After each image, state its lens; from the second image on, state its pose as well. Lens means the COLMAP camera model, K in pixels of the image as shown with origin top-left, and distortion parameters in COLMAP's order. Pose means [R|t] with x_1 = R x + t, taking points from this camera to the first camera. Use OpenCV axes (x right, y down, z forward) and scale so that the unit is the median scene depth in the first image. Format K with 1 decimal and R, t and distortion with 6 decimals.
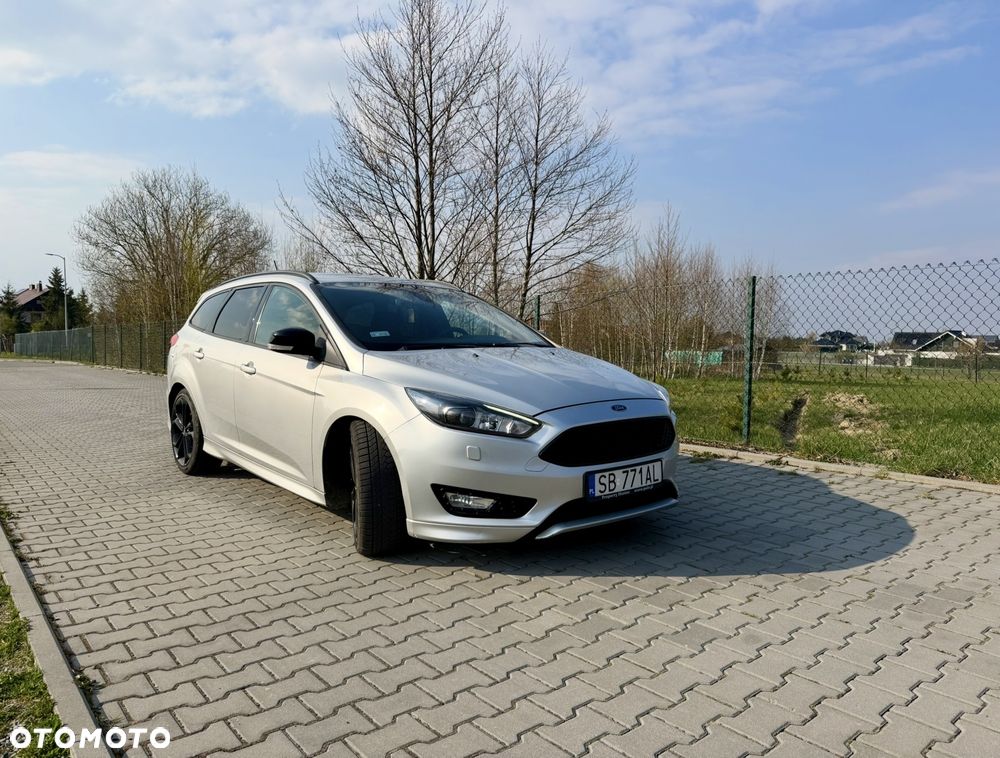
lens RADIAL K [[723.7, 0, 500.0], [0, 723.7, 379.0], [0, 0, 1]] dist [0.004050, 0.002239]
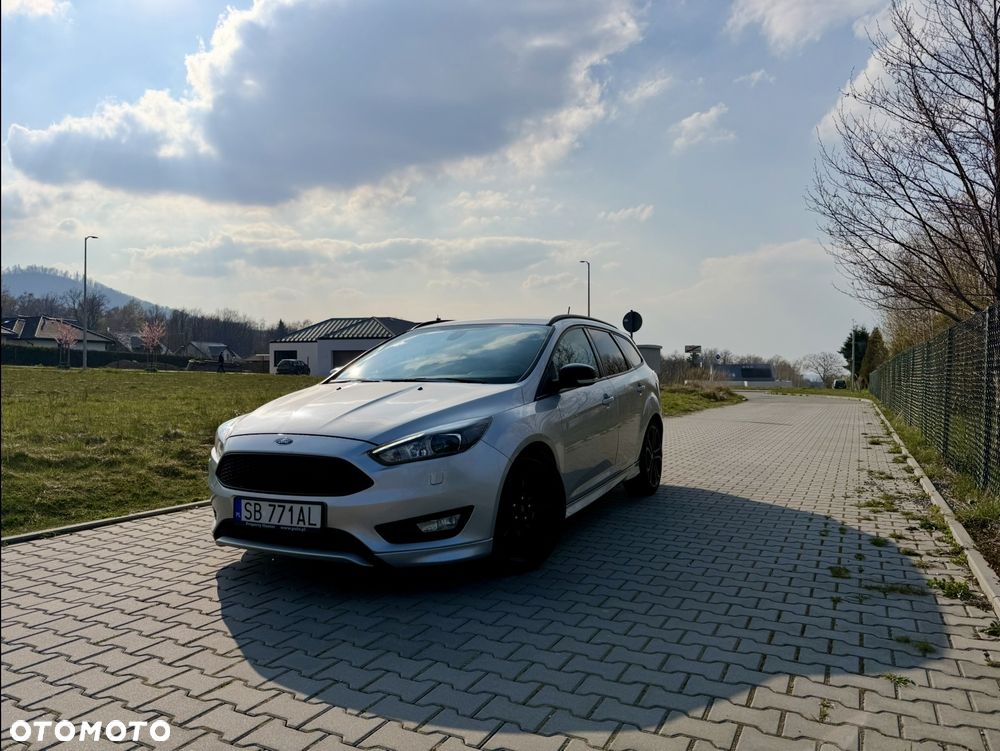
lens RADIAL K [[724.1, 0, 491.0], [0, 724.1, 353.2], [0, 0, 1]] dist [0.017087, -0.025760]
pose [[0.412447, -0.030826, -0.910460, 1.215841], [-0.047291, 0.997355, -0.055191, -0.042364], [0.909753, 0.065820, 0.409898, 0.838053]]
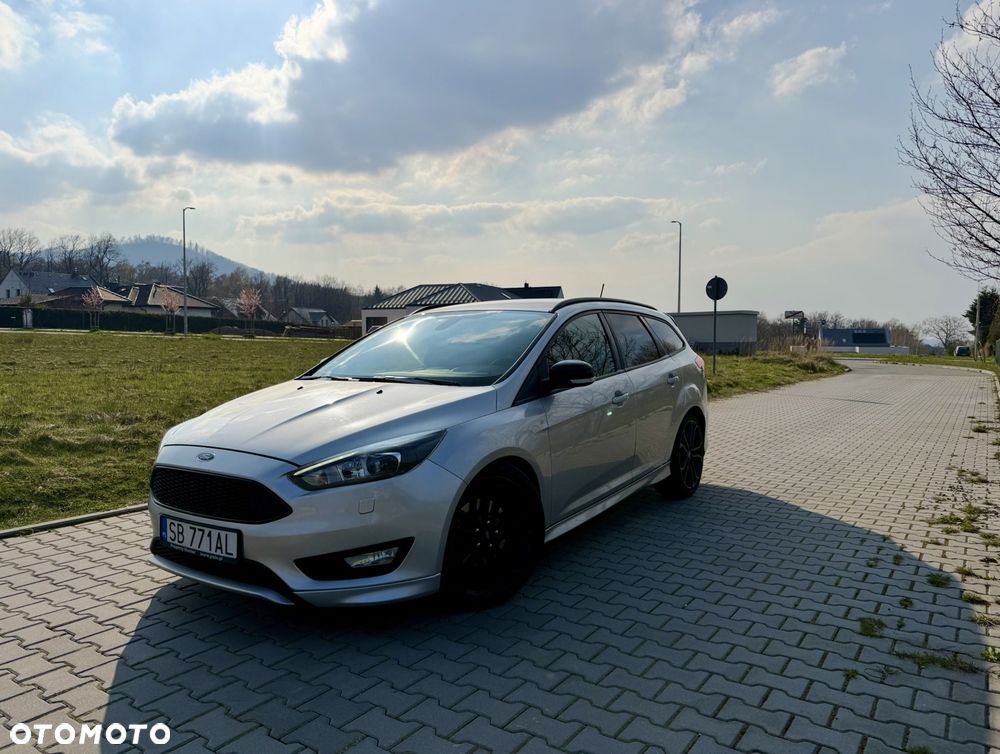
lens RADIAL K [[711.0, 0, 500.0], [0, 711.0, 377.0], [0, 0, 1]] dist [0.038150, -0.066835]
pose [[0.286805, 0.052423, -0.956554, 1.111883], [-0.052463, 0.997863, 0.038957, -0.113342], [0.956551, 0.039011, 0.288942, 1.088119]]
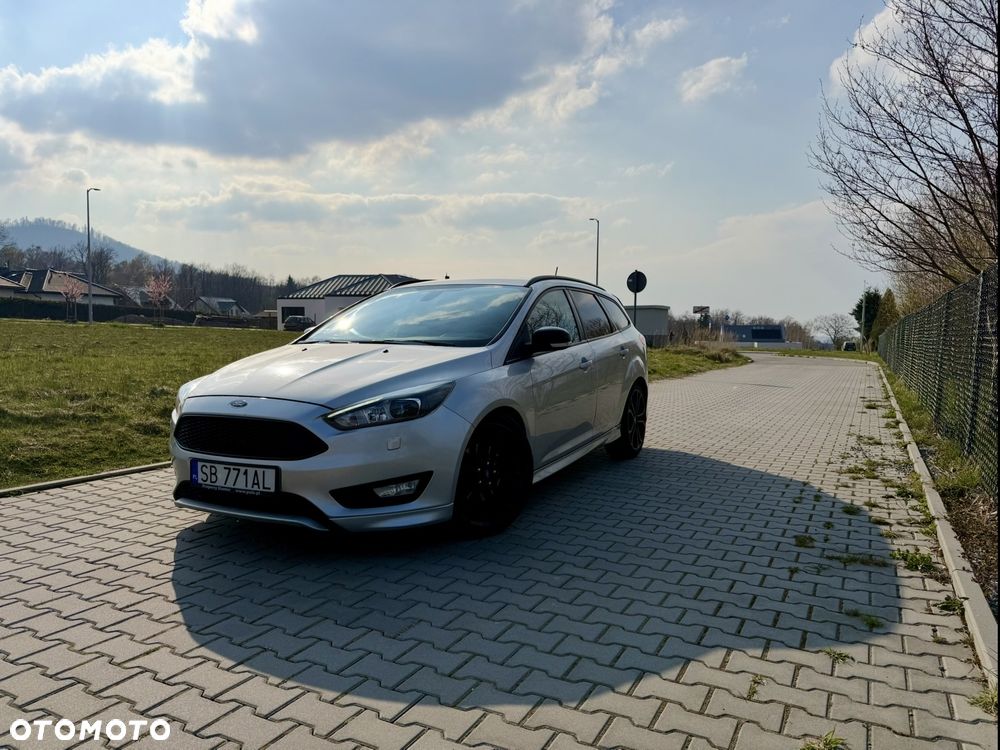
lens RADIAL K [[718.1, 0, 500.0], [0, 718.1, 375.0], [0, 0, 1]] dist [0.033087, -0.051548]
pose [[0.405750, 0.054592, -0.912352, 1.211196], [-0.058504, 0.997719, 0.033682, -0.055207], [0.912110, 0.039710, 0.408018, 0.920678]]
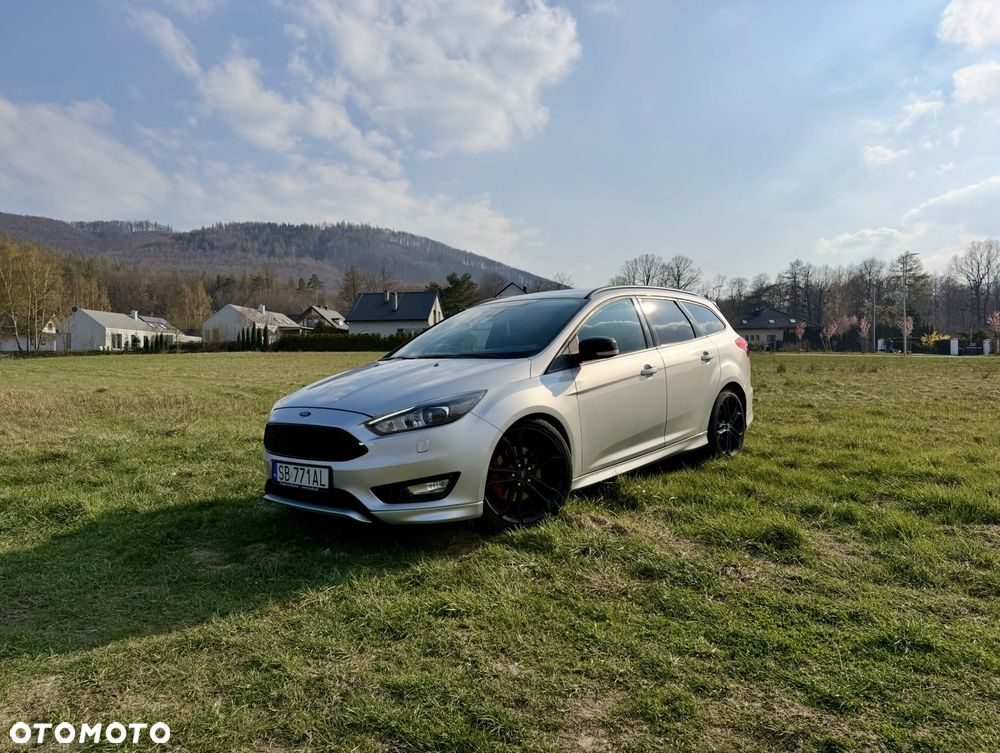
lens RADIAL K [[718.1, 0, 500.0], [0, 718.1, 376.5], [0, 0, 1]] dist [0.033087, -0.051548]
pose [[0.160886, 0.034297, -0.986377, 1.362362], [-0.024862, 0.999220, 0.030688, -0.064729], [0.986660, 0.019586, 0.161614, 1.121520]]
